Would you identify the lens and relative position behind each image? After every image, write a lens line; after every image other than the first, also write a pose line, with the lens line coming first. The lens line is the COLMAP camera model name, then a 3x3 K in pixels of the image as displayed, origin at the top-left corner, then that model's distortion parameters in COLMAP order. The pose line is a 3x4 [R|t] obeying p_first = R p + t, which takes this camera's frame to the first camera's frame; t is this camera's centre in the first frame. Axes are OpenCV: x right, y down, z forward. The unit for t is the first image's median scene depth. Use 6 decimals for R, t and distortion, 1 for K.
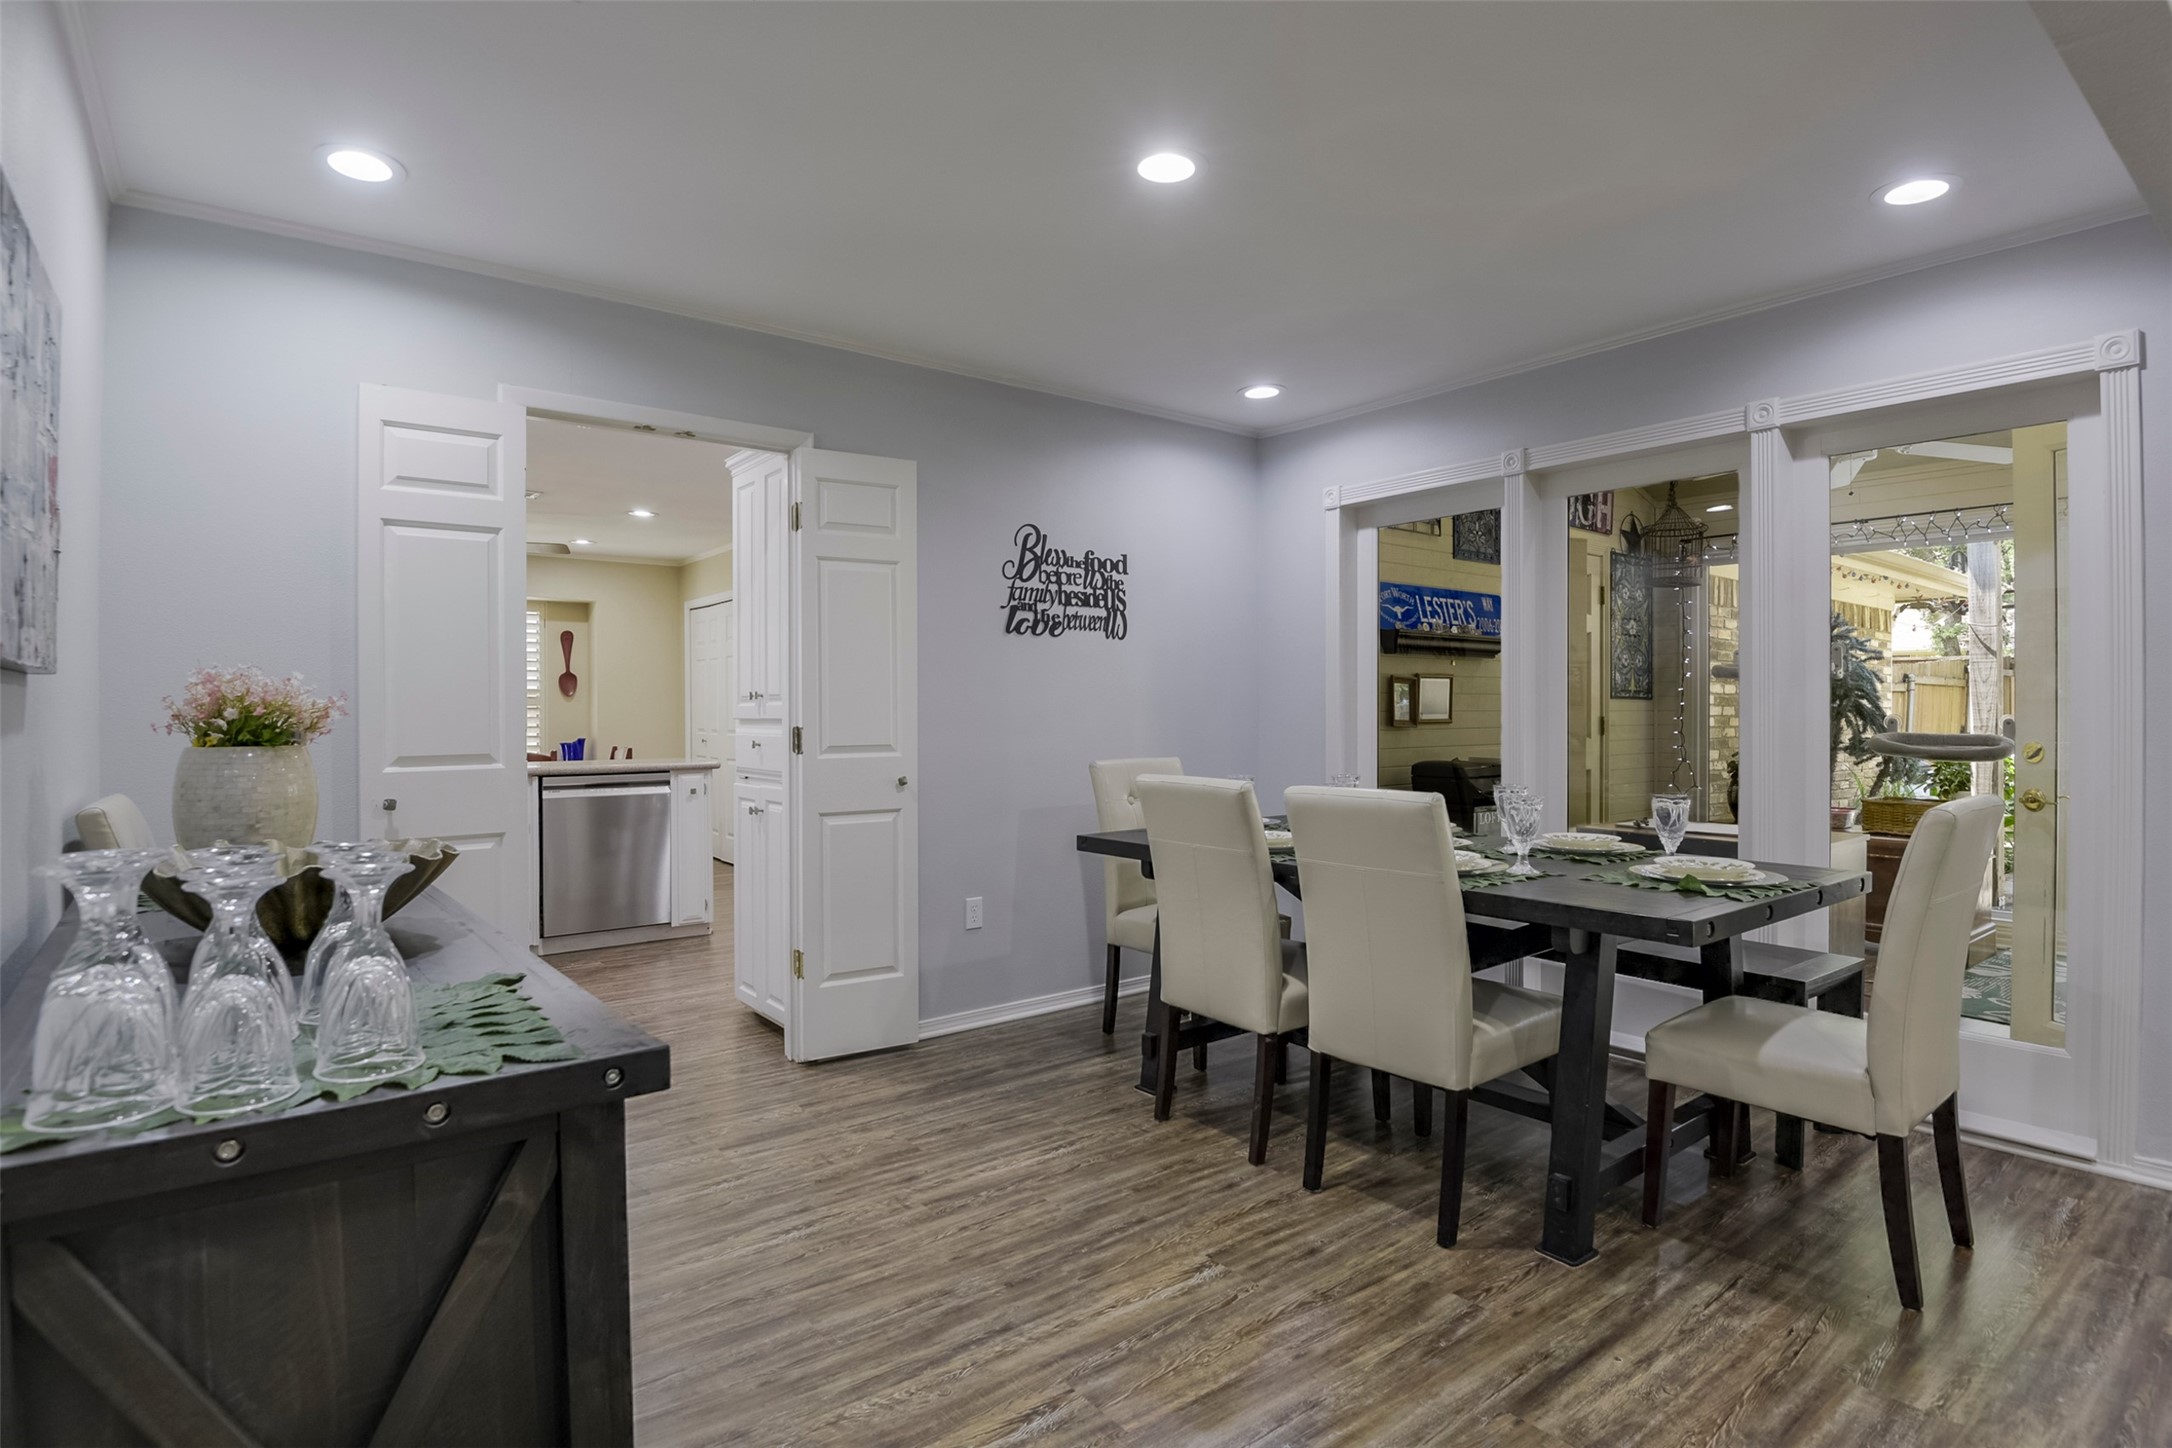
lens RADIAL K [[1098.0, 0, 1094.9], [0, 1098.0, 687.8], [0, 0, 1]] dist [-0.001969, -0.000458]
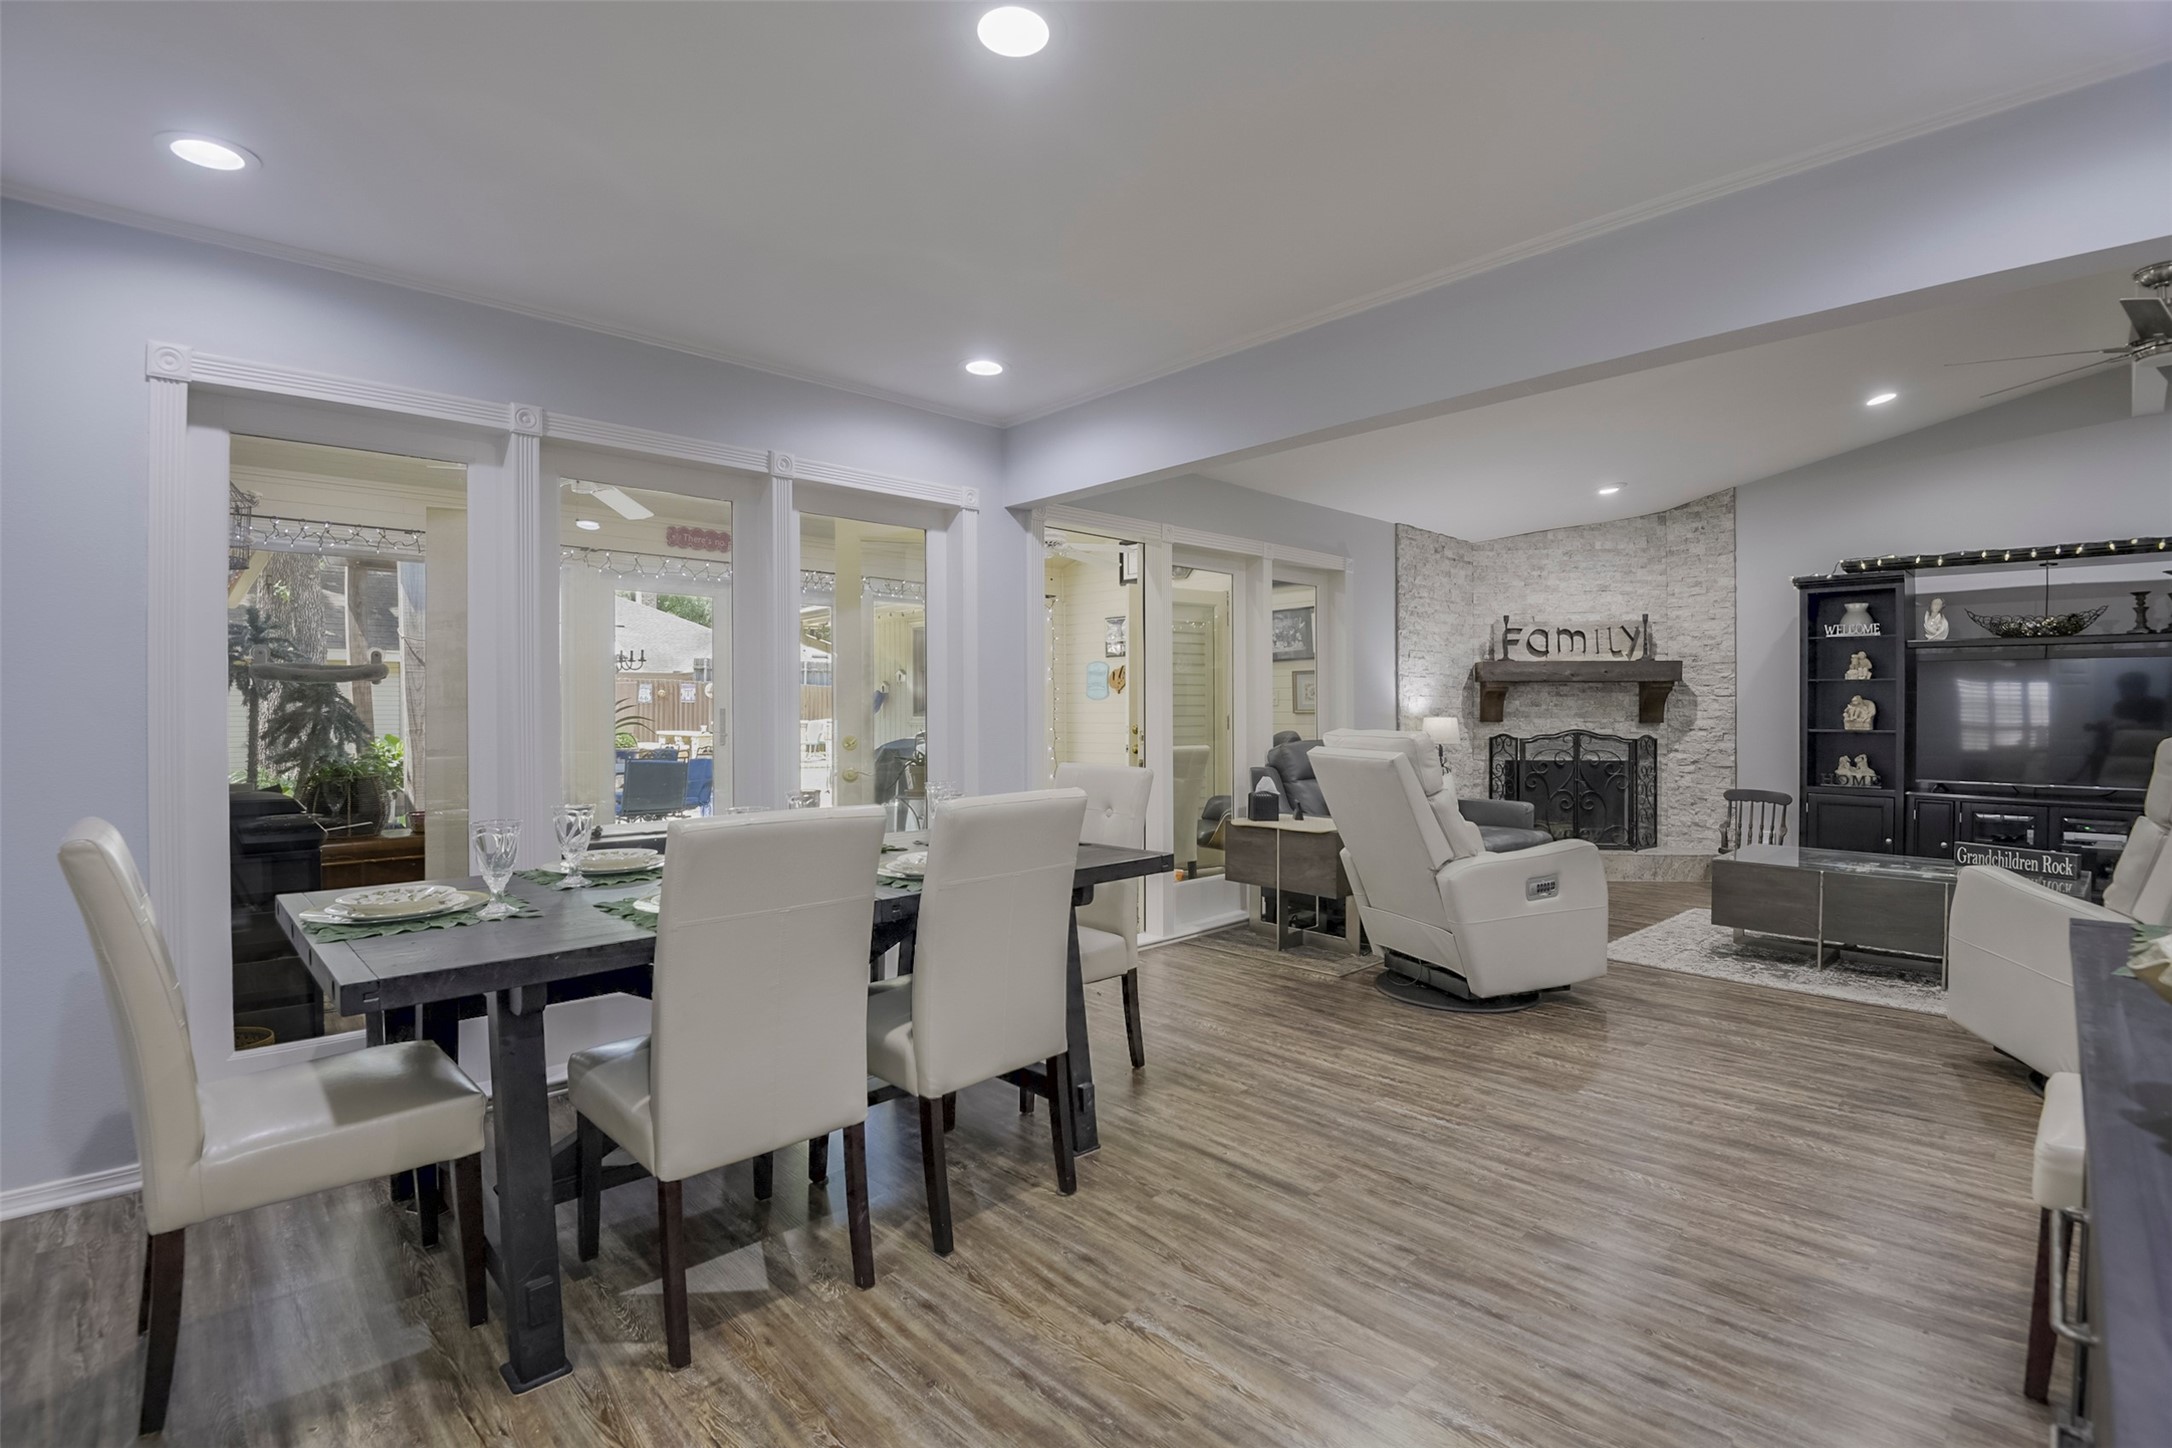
lens RADIAL K [[1006.5, 0, 1071.8], [0, 1006.5, 709.4], [0, 0, 1]] dist [-0.000467, -0.023628]
pose [[-0.087907, -0.000351, 0.996129, -0.420295], [-0.022182, 0.999753, -0.001606, 0.006543], [-0.995882, -0.022237, -0.087893, 0.647821]]
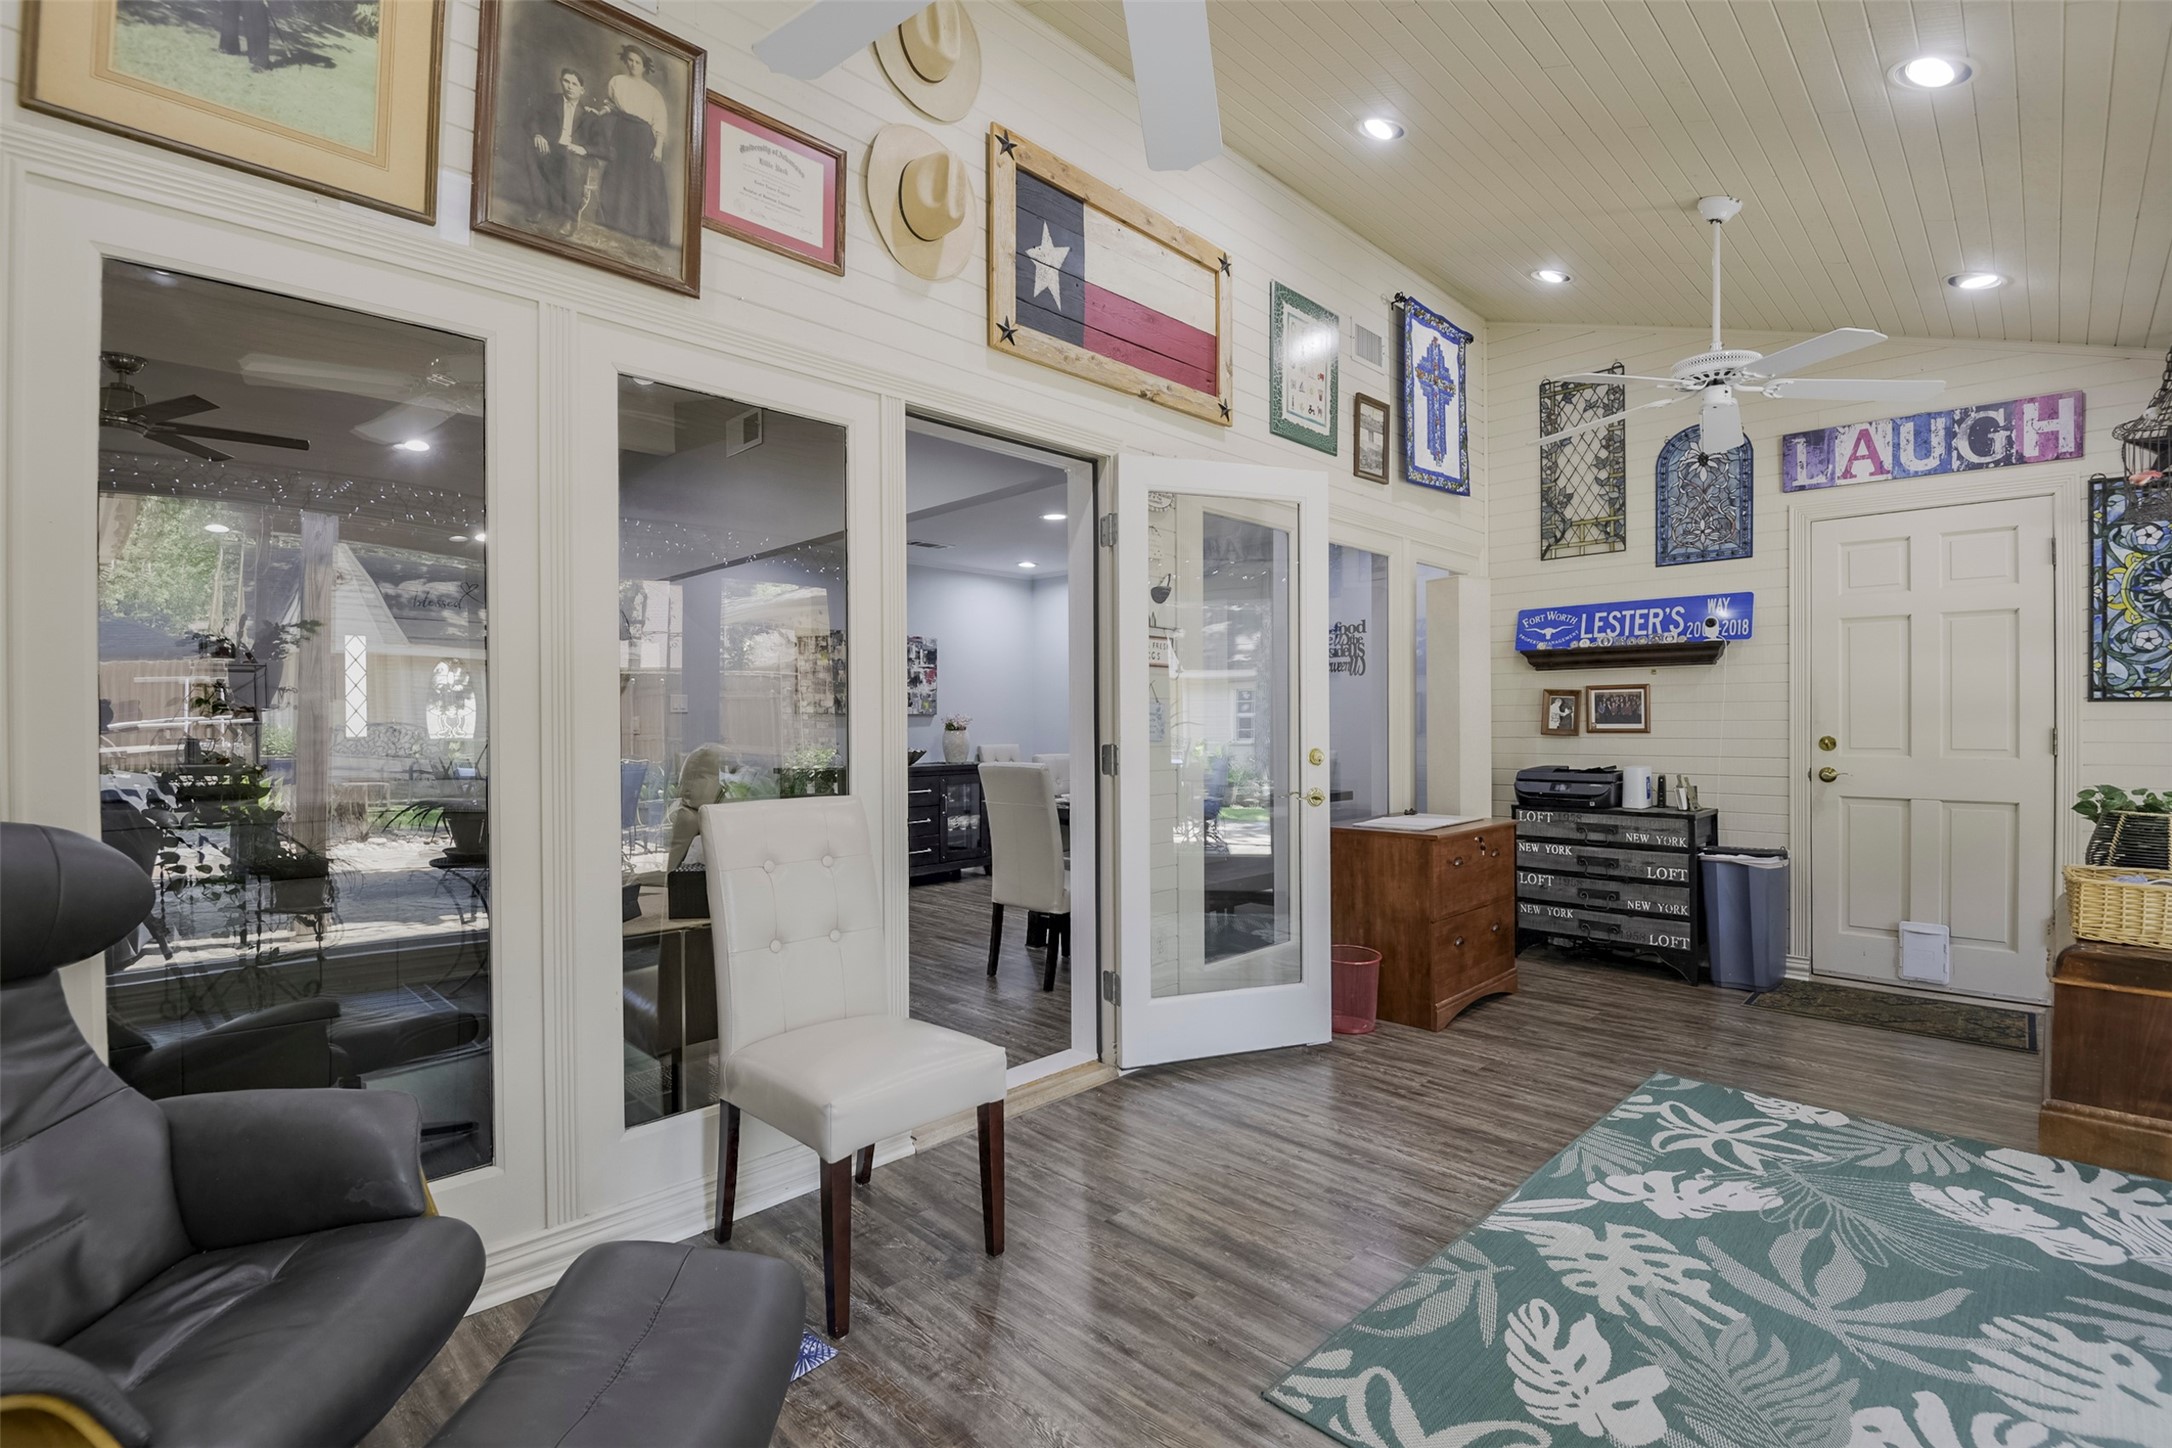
lens RADIAL K [[988.0, 0, 1083.7], [0, 988.0, 729.5], [0, 0, 1]] dist [-0.036067, 0.000253]
pose [[0.117405, 0.011341, -0.993019, 1.535687], [0.030632, 0.999418, 0.015036, 0.001513], [0.992612, -0.032183, 0.116990, 0.486459]]
